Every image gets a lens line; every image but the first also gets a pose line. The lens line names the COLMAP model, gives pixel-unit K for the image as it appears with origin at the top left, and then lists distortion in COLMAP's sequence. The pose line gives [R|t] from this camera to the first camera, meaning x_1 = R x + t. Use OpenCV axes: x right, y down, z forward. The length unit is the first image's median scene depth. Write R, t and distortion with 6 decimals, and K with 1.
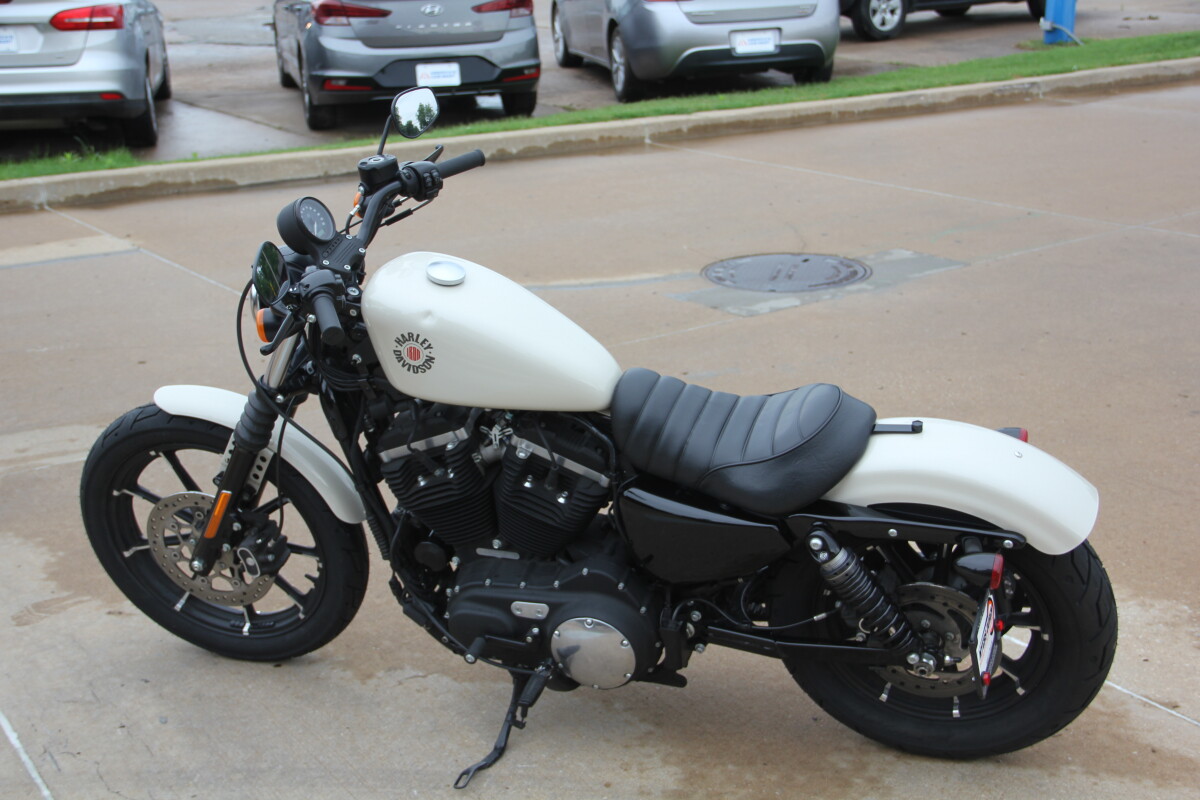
lens RADIAL K [[1588.2, 0, 603.1], [0, 1588.2, 439.9], [0, 0, 1]] dist [0.066177, 0.304809]
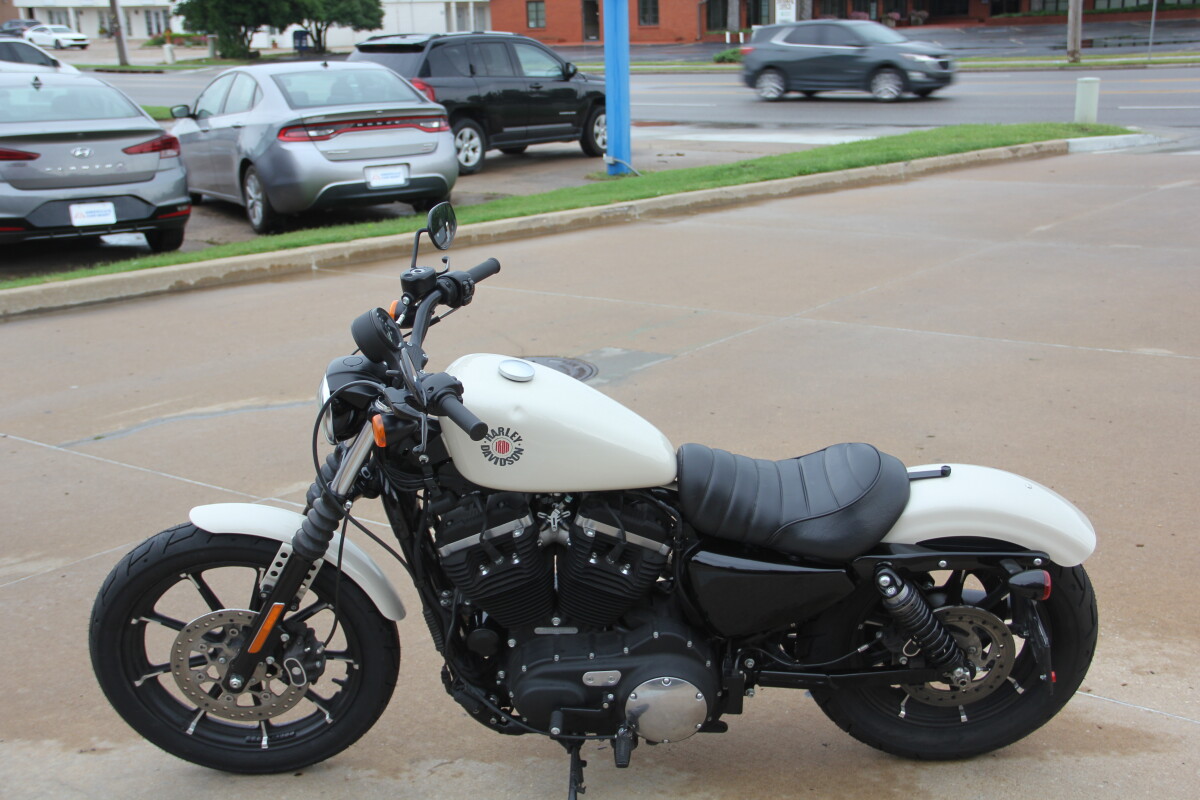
lens RADIAL K [[1457.1, 0, 607.3], [0, 1457.1, 441.4], [0, 0, 1]] dist [0.004878, 0.334482]
pose [[0.950809, -0.083382, 0.298344, -0.290282], [0.103218, 0.993333, -0.051331, -0.000675], [-0.292075, 0.079601, 0.953077, 0.044391]]
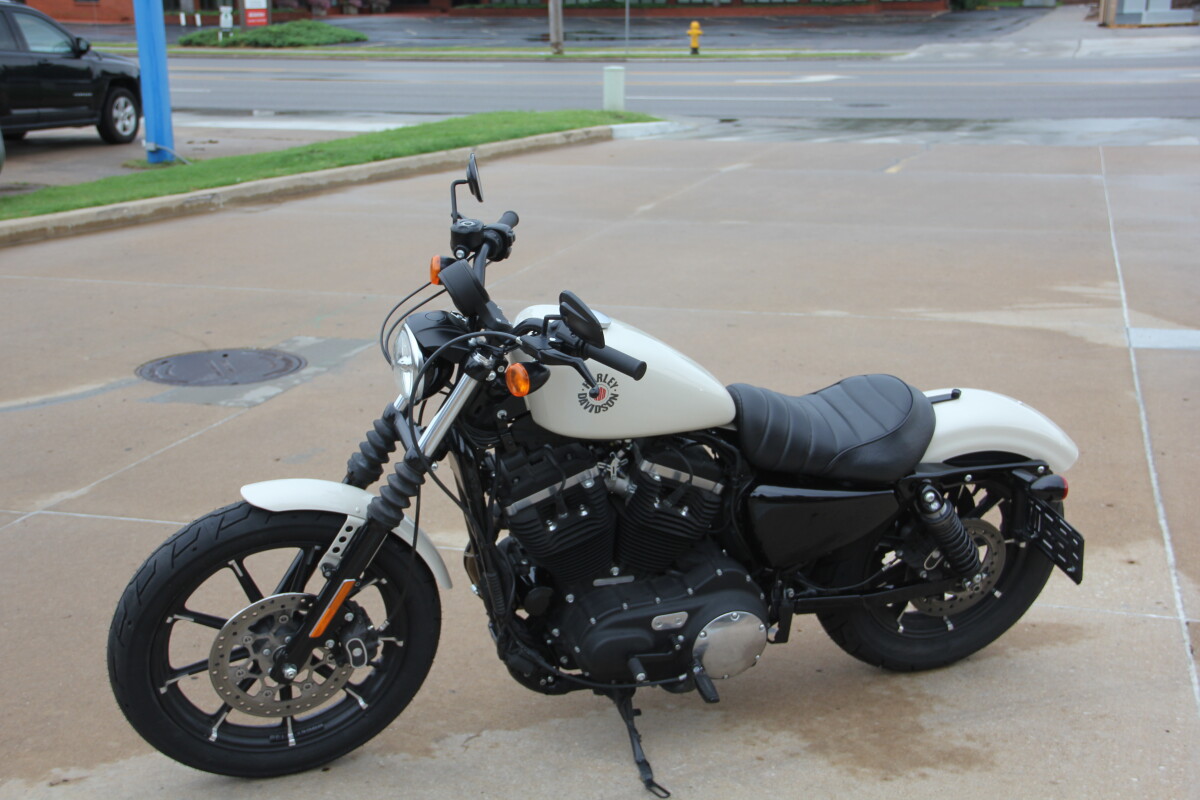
lens RADIAL K [[1530.8, 0, 594.8], [0, 1530.8, 440.8], [0, 0, 1]] dist [0.035759, 0.280712]
pose [[0.791586, -0.147497, 0.592989, -0.619055], [0.188804, 0.981984, -0.007783, -0.013759], [-0.581158, 0.118120, 0.805173, 0.156825]]
